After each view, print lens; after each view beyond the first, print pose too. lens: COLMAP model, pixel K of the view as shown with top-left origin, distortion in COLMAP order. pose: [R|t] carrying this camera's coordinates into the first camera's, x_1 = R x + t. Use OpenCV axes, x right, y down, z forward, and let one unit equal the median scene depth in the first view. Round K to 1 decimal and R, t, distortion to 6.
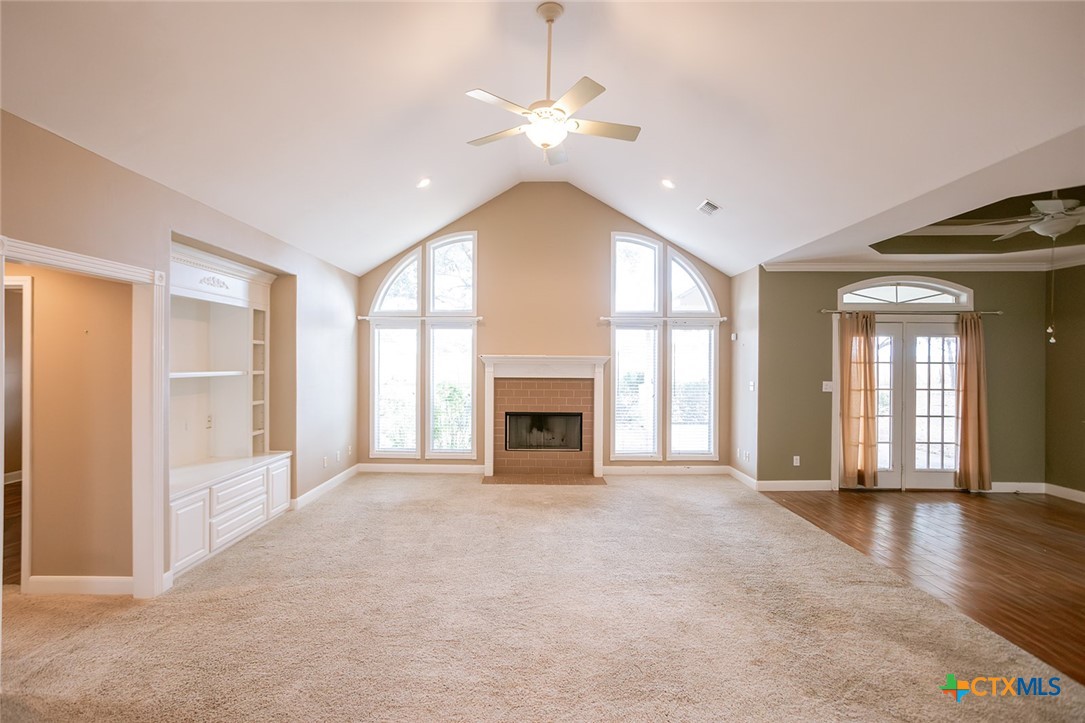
lens RADIAL K [[528.0, 0, 528.9], [0, 528.0, 359.4], [0, 0, 1]] dist [-0.044789, 0.036127]
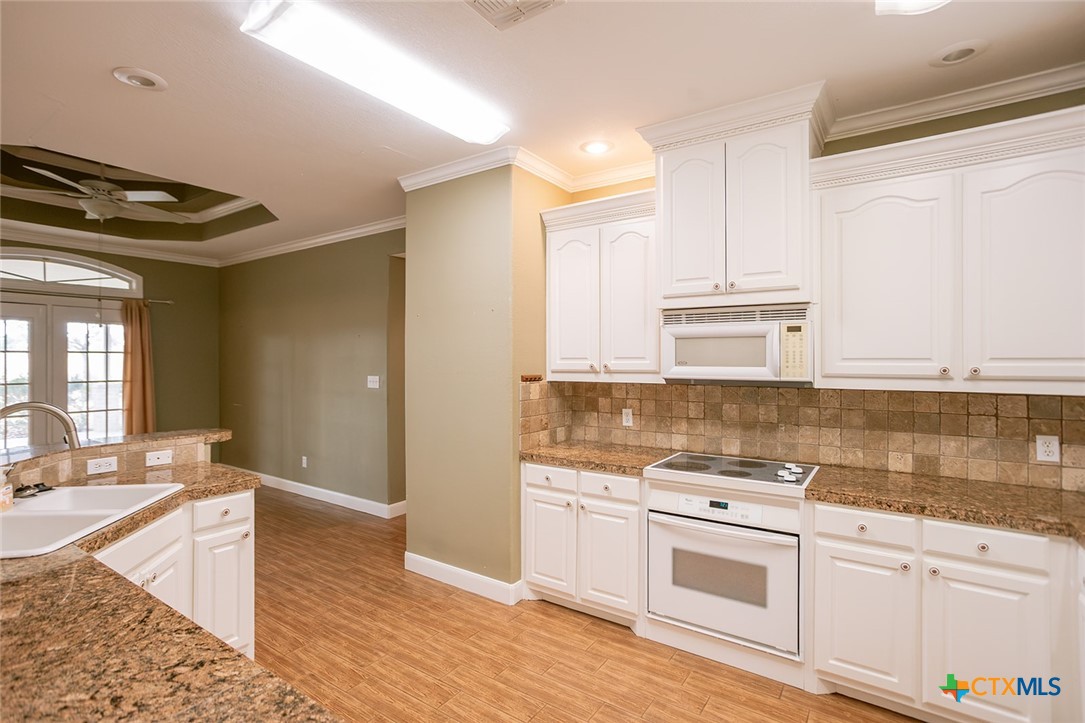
lens RADIAL K [[523.1, 0, 530.8], [0, 523.1, 356.9], [0, 0, 1]] dist [-0.053102, 0.036402]
pose [[0.557038, -0.004708, 0.830473, 0.457748], [0.003936, 0.999988, 0.003029, 0.015443], [-0.830478, 0.001581, 0.557050, -0.137171]]
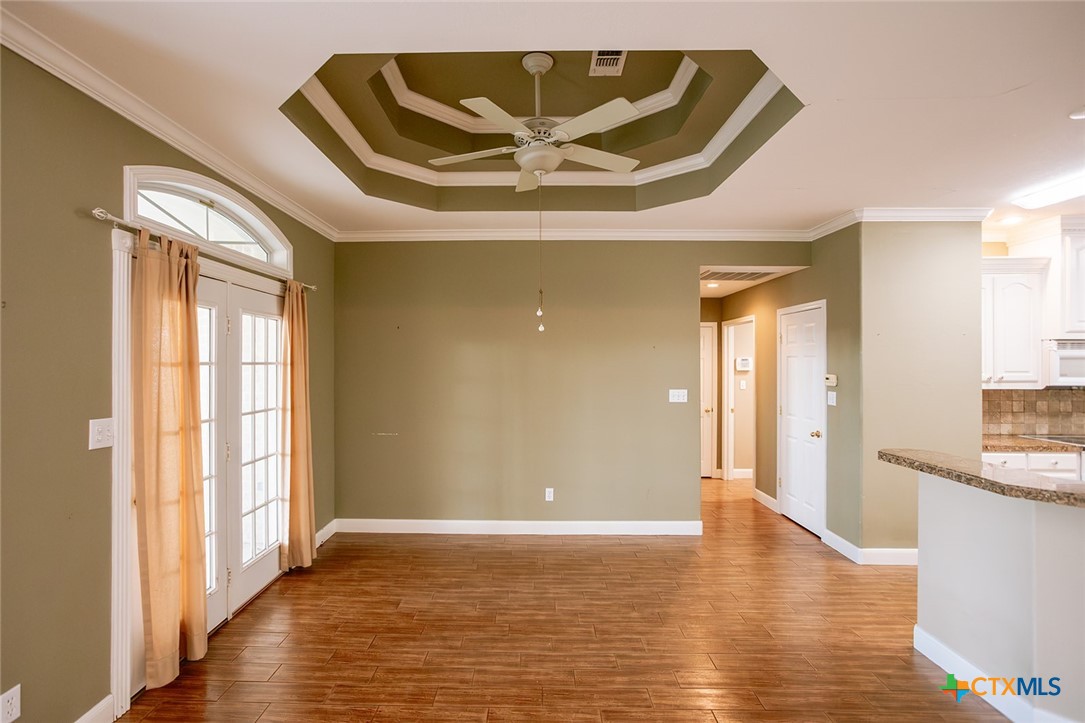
lens RADIAL K [[518.7, 0, 522.5], [0, 518.7, 361.7], [0, 0, 1]] dist [-0.052396, 0.028571]
pose [[0.009061, -0.004686, 0.999948, 0.233901], [-0.000542, 0.999989, 0.004691, 0.002099], [-0.999959, -0.000585, 0.009058, 0.712890]]
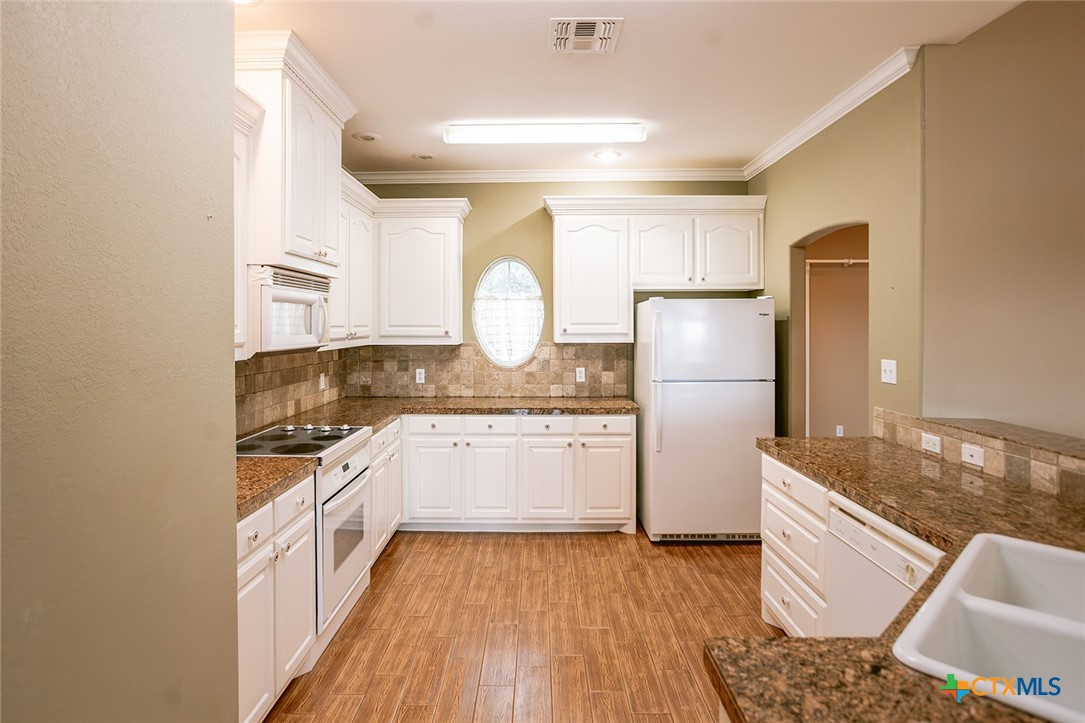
lens RADIAL K [[580.2, 0, 529.4], [0, 580.2, 330.1], [0, 0, 1]] dist [-0.048962, 0.053609]
pose [[-0.999993, -0.003624, -0.000464, 0.722398], [-0.003628, 0.999956, 0.008632, 0.017178], [0.000433, 0.008634, -0.999963, 0.423505]]
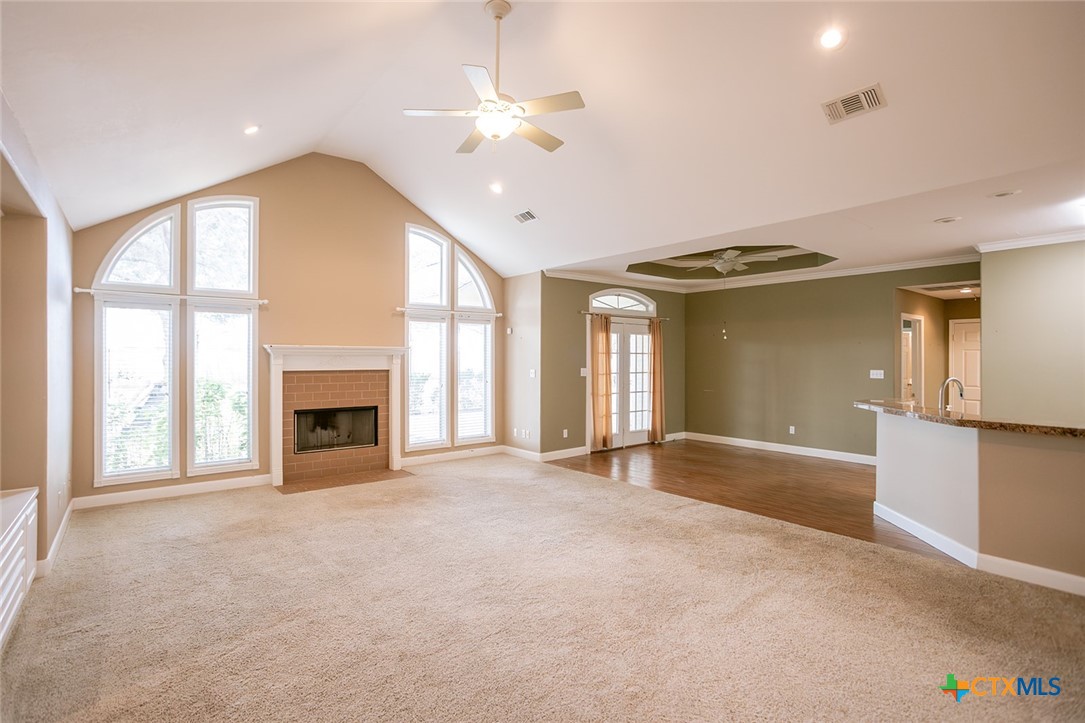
lens RADIAL K [[523.1, 0, 530.8], [0, 523.1, 356.9], [0, 0, 1]] dist [-0.053102, 0.036402]
pose [[0.776827, -0.004012, 0.629701, -0.322194], [0.002632, 0.999992, 0.003125, 0.010883], [-0.629709, -0.000770, 0.776831, 0.098779]]
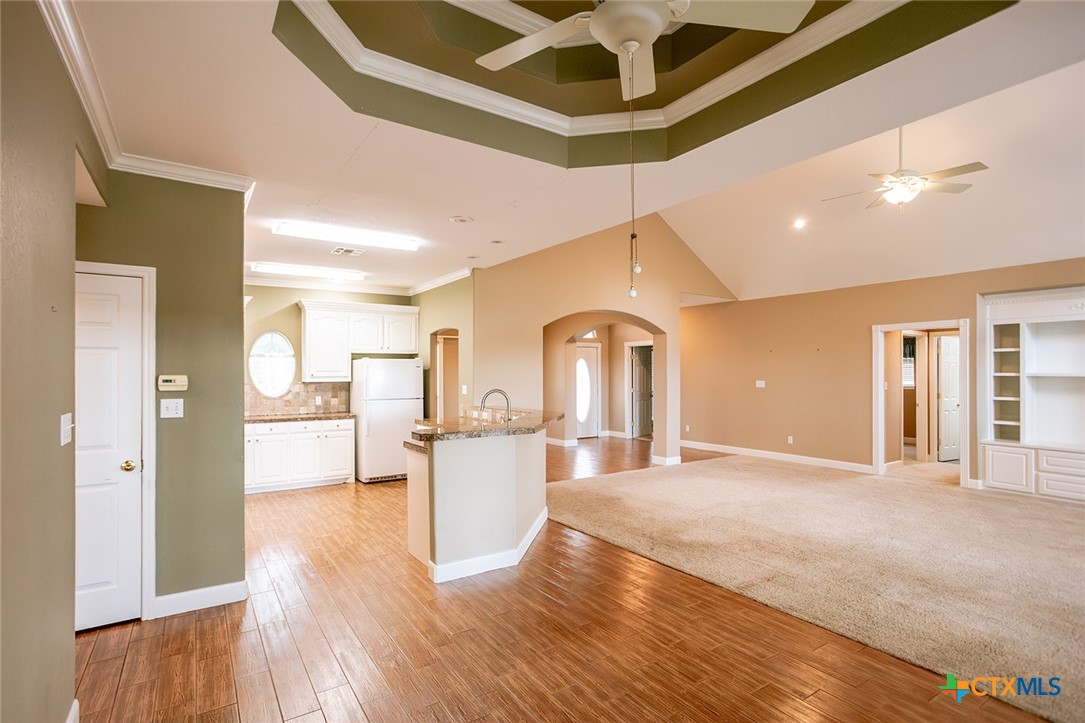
lens RADIAL K [[526.8, 0, 530.6], [0, 526.8, 365.8], [0, 0, 1]] dist [-0.048424, 0.036407]
pose [[-0.829302, -0.010288, -0.558706, 0.917500], [-0.002061, 0.999880, -0.015352, 0.020181], [0.558797, -0.011580, -0.829224, 0.916445]]
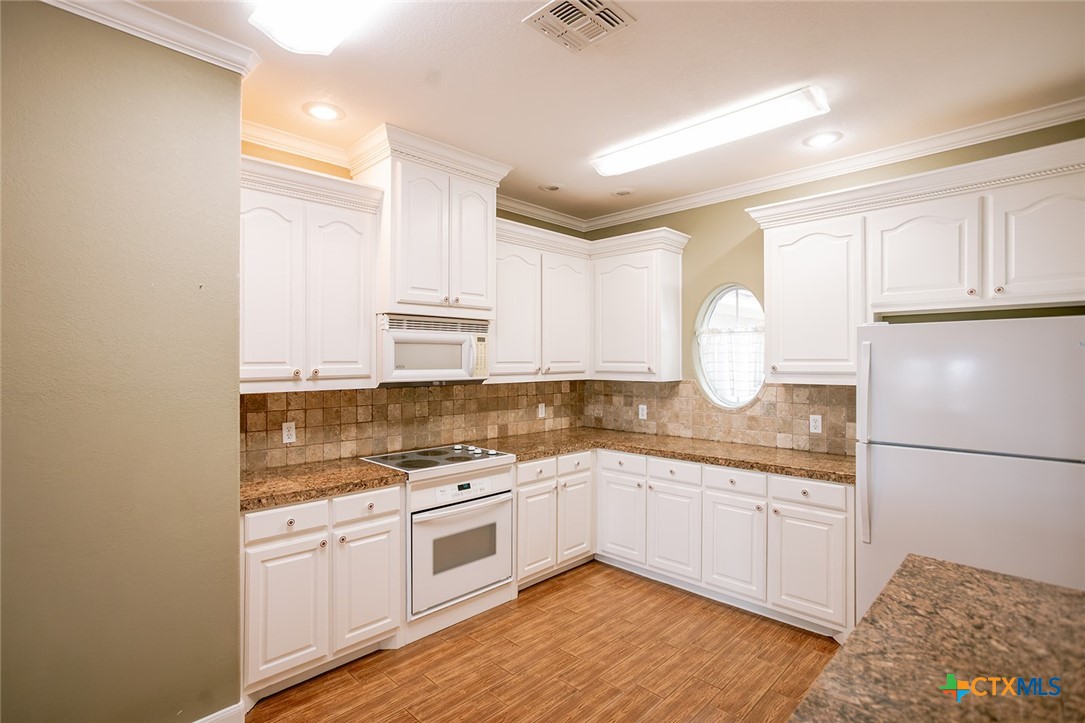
lens RADIAL K [[528.0, 0, 528.9], [0, 528.0, 359.4], [0, 0, 1]] dist [-0.044789, 0.036127]
pose [[-0.717512, -0.003848, 0.696536, 0.495381], [-0.003449, 0.999992, 0.001971, 0.014776], [-0.696538, -0.000988, -0.717519, 0.265052]]
